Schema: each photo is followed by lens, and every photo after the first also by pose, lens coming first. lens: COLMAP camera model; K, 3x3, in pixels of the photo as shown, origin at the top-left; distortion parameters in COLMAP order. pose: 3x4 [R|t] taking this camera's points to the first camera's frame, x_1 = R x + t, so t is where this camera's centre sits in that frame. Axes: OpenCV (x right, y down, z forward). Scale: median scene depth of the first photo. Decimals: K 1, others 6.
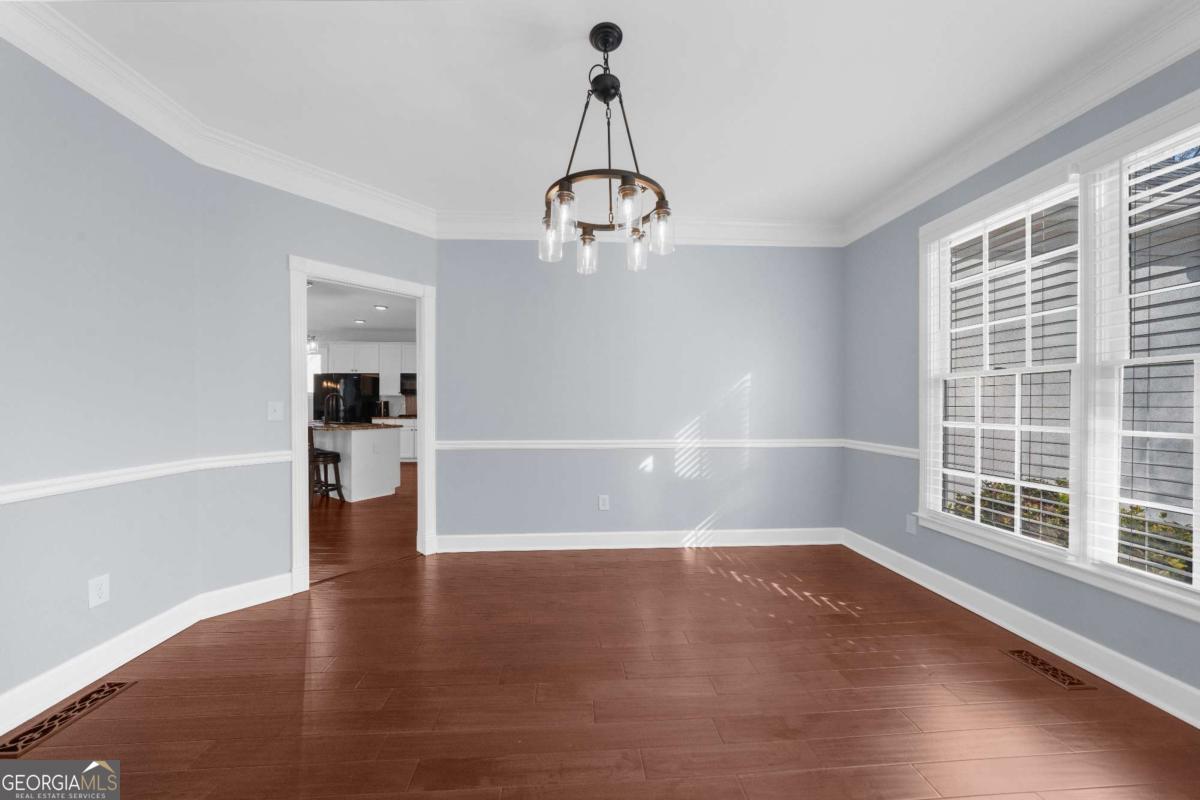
lens RADIAL K [[406.7, 0, 605.0], [0, 406.7, 402.4], [0, 0, 1]] dist [-0.001068, 0.000010]
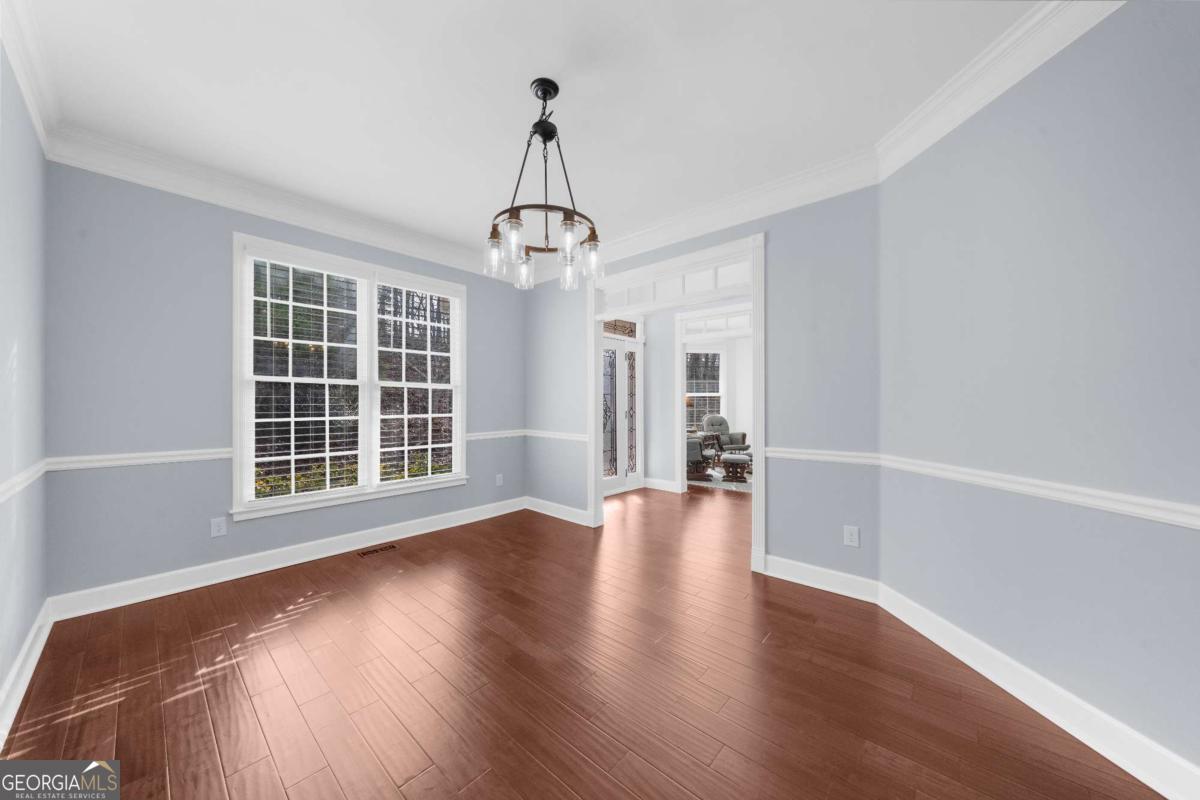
lens RADIAL K [[417.3, 0, 593.8], [0, 417.3, 399.8], [0, 0, 1]] dist [-0.004638, -0.000006]
pose [[-0.675459, -0.017613, 0.737187, -0.695217], [-0.013682, 0.999842, 0.011352, -0.033436], [-0.737271, -0.002419, -0.675593, 1.186954]]
